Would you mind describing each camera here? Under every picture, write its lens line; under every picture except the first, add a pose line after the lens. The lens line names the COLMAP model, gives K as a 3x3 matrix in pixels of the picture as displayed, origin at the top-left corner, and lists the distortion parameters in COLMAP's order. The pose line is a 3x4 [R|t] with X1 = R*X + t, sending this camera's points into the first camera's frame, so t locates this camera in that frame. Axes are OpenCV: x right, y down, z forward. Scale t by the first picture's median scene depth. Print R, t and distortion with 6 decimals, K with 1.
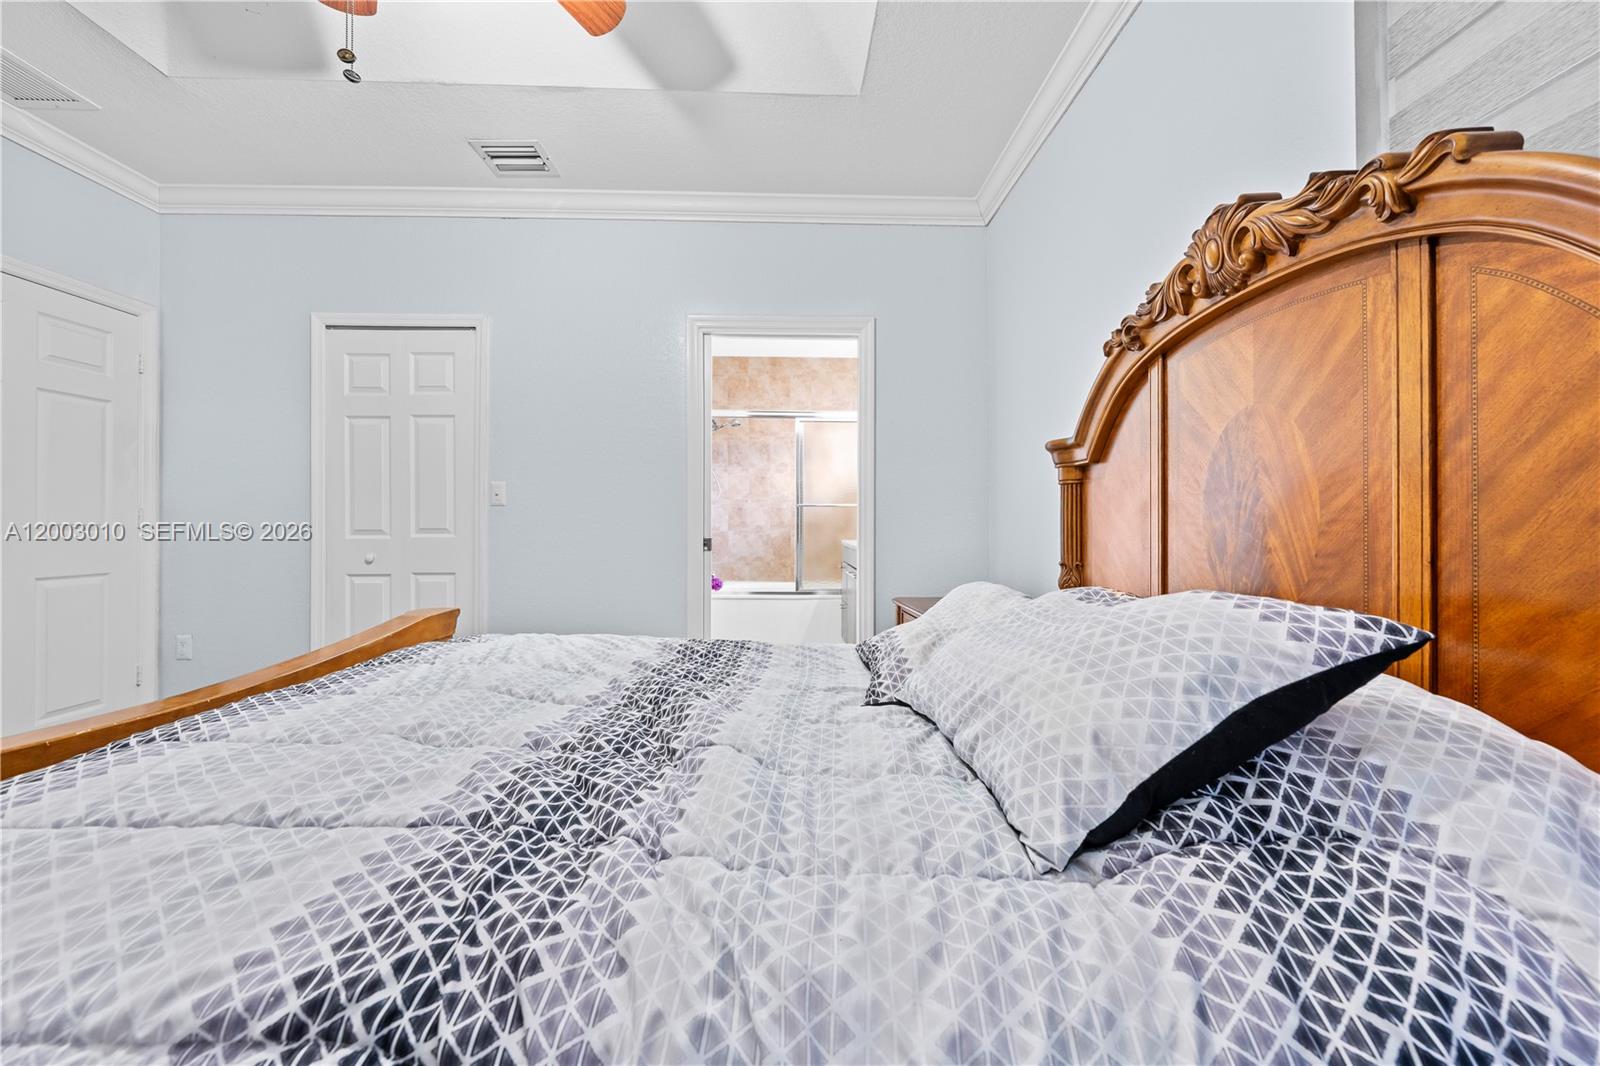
lens RADIAL K [[598.3, 0, 797.5], [0, 598.3, 530.0], [0, 0, 1]] dist [-0.002225, 0.000542]
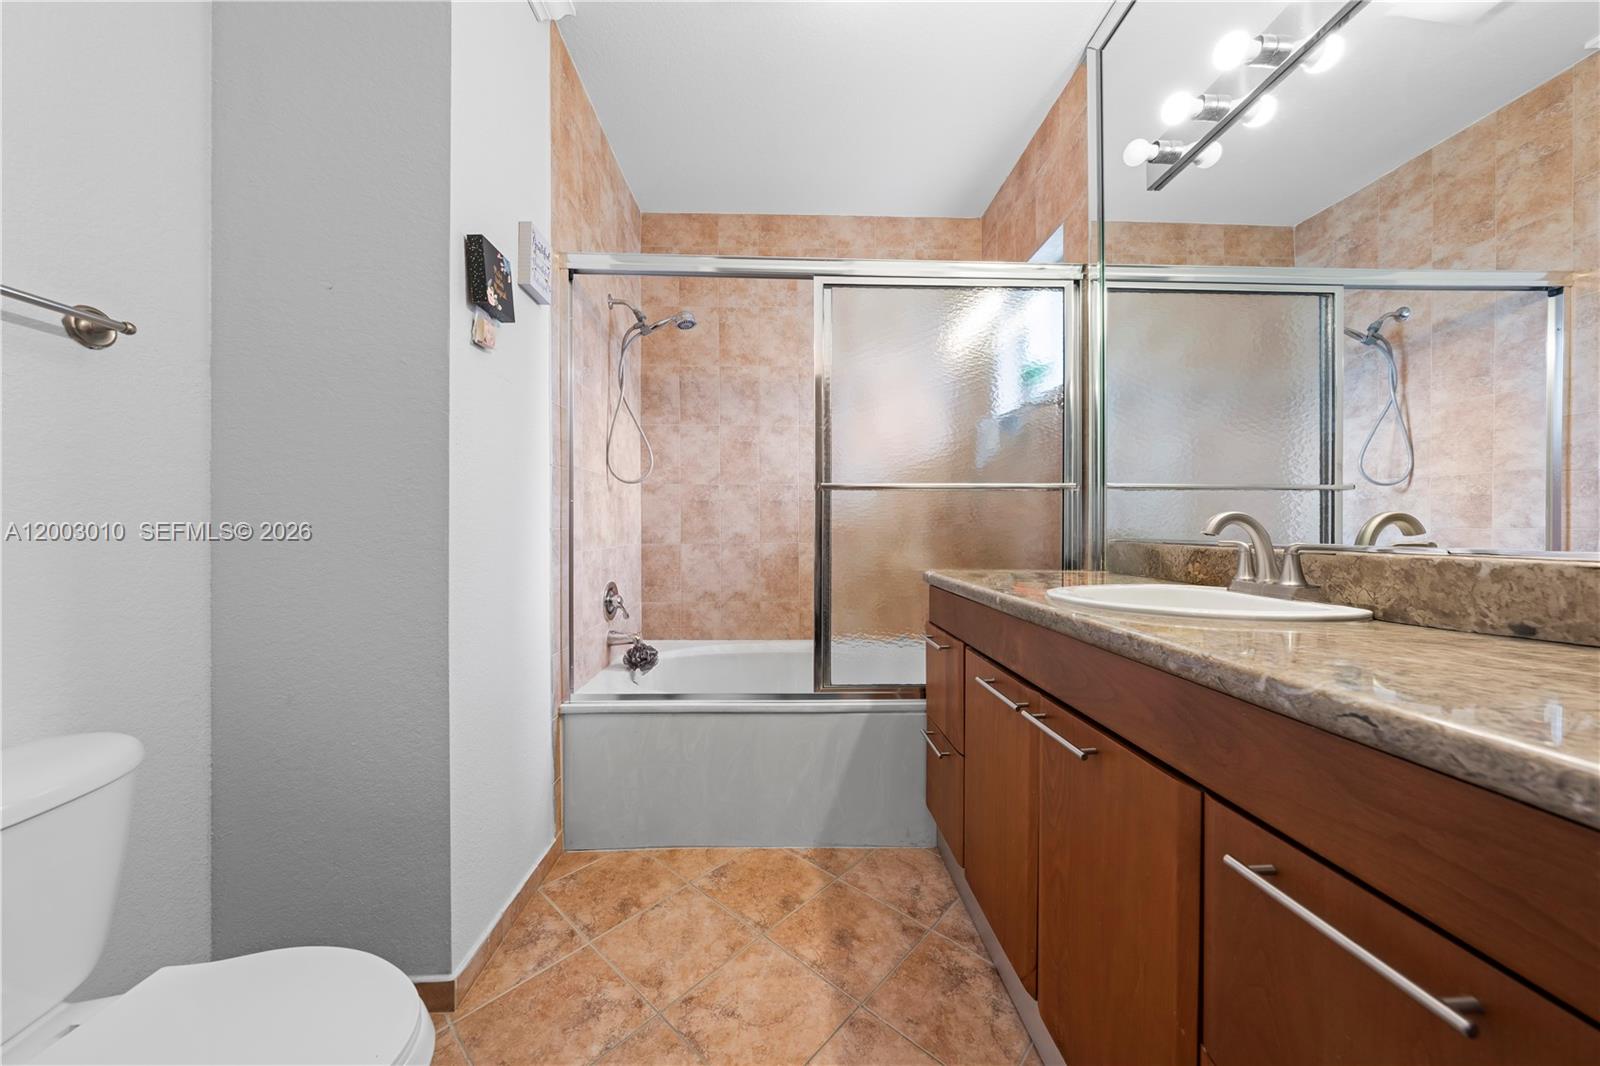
lens RADIAL K [[549.9, 0, 799.8], [0, 549.9, 531.7], [0, 0, 1]] dist [-0.002559, 0.000196]
pose [[0.999968, -0.001805, -0.007809, -0.006717], [0.001836, 0.999991, 0.003933, -0.010805], [0.007802, -0.003948, 0.999962, 0.512720]]
